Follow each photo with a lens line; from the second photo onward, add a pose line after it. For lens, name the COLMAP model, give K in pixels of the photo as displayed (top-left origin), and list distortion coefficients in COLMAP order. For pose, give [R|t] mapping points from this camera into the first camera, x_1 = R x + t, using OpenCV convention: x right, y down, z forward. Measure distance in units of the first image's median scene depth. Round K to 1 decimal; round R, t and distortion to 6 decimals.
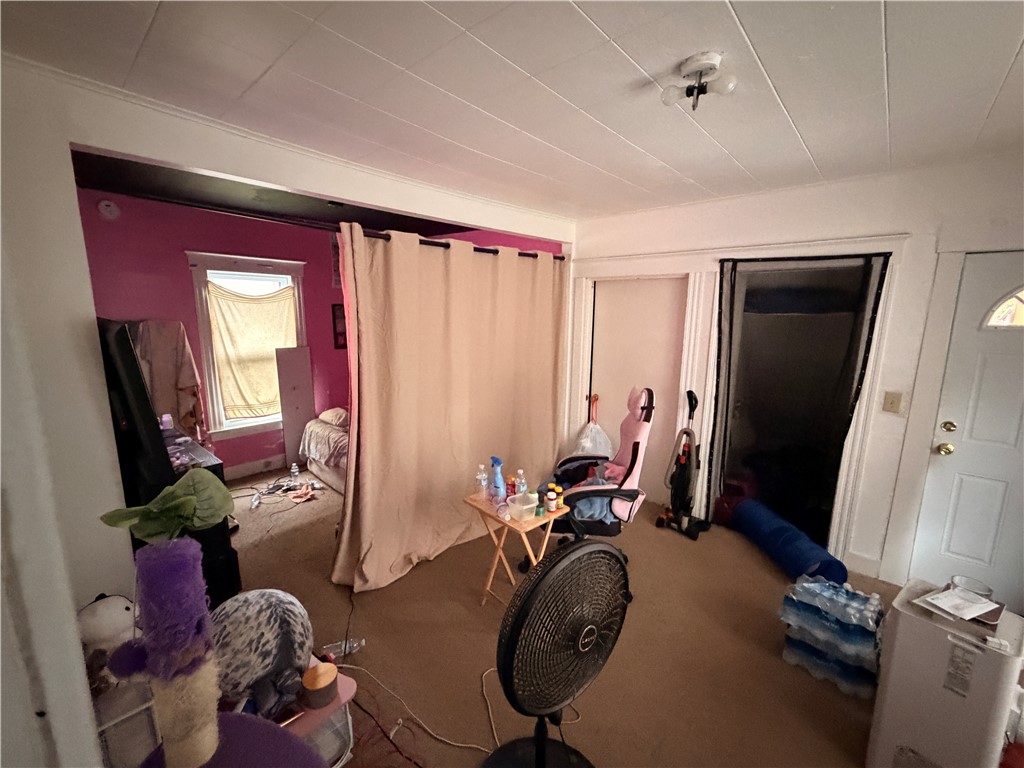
lens RADIAL K [[419.8, 0, 512.7], [0, 419.8, 383.4], [0, 0, 1]] dist [-0.002718, -0.000145]
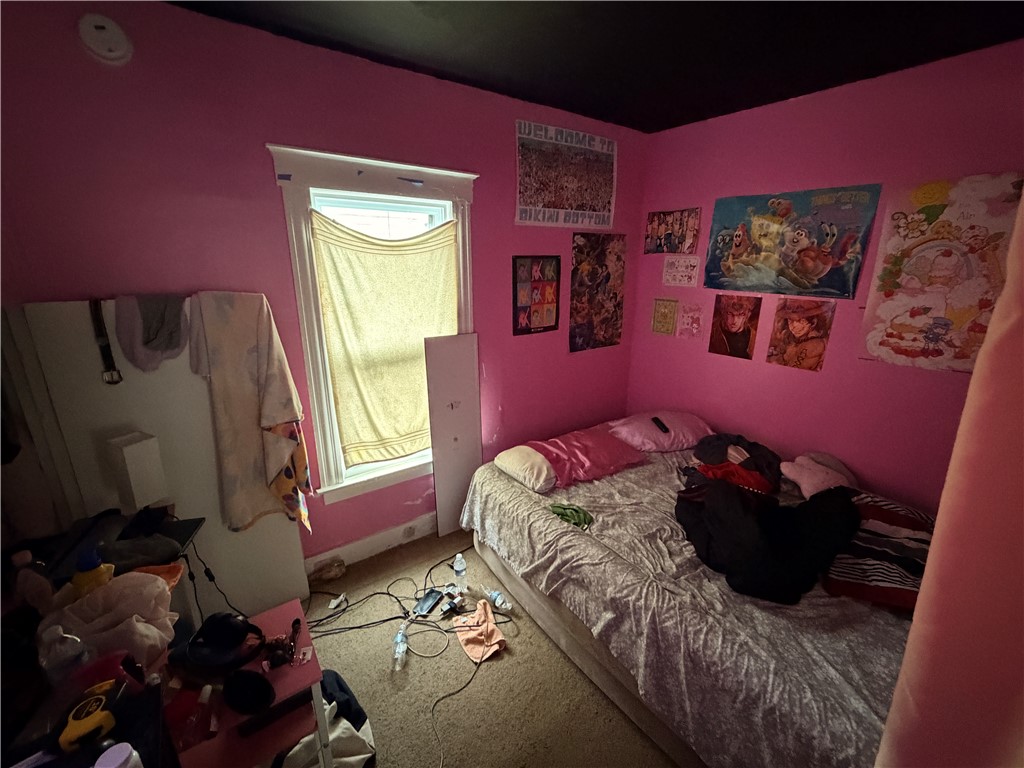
lens RADIAL K [[419.8, 0, 513.3], [0, 419.8, 382.4], [0, 0, 1]] dist [-0.002718, -0.000145]
pose [[0.975558, 0.048578, -0.214305, -0.351165], [-0.027280, 0.994488, 0.101239, -0.090150], [0.218041, -0.092918, 0.971506, 0.512788]]
